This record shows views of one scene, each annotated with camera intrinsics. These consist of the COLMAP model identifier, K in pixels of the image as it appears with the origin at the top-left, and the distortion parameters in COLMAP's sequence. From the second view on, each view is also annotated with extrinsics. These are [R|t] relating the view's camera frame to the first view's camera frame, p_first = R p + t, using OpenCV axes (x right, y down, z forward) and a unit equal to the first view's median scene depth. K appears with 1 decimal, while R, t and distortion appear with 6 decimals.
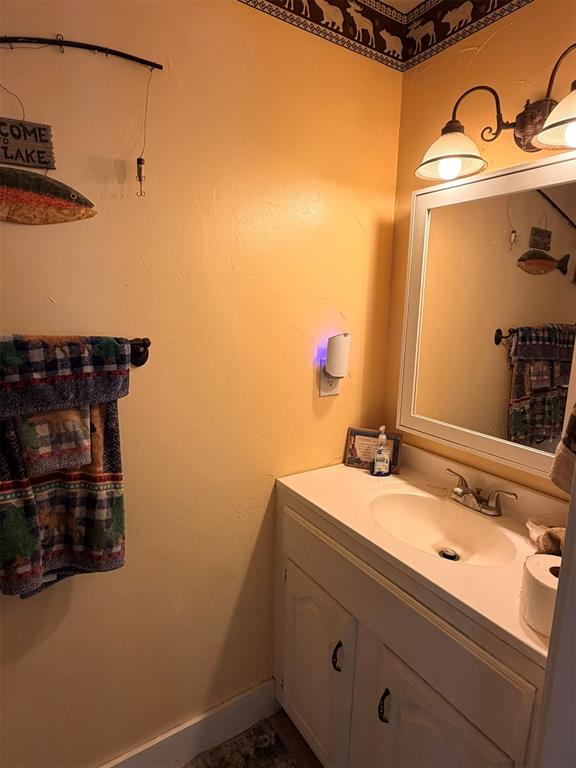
lens RADIAL K [[435.0, 0, 287.4], [0, 435.0, 378.4], [0, 0, 1]] dist [0.001150, -0.001077]
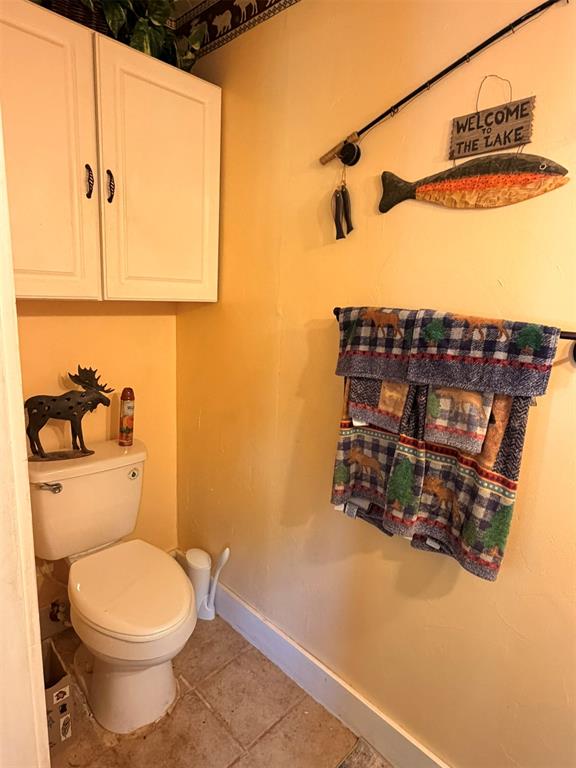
lens RADIAL K [[435.0, 0, 288.0], [0, 435.0, 382.4], [0, 0, 1]] dist [0.001150, -0.001077]
pose [[0.228775, 0.193699, -0.954014, 0.342398], [-0.214793, 0.965895, 0.144604, -0.002770], [0.949487, 0.171834, 0.262578, 0.341937]]
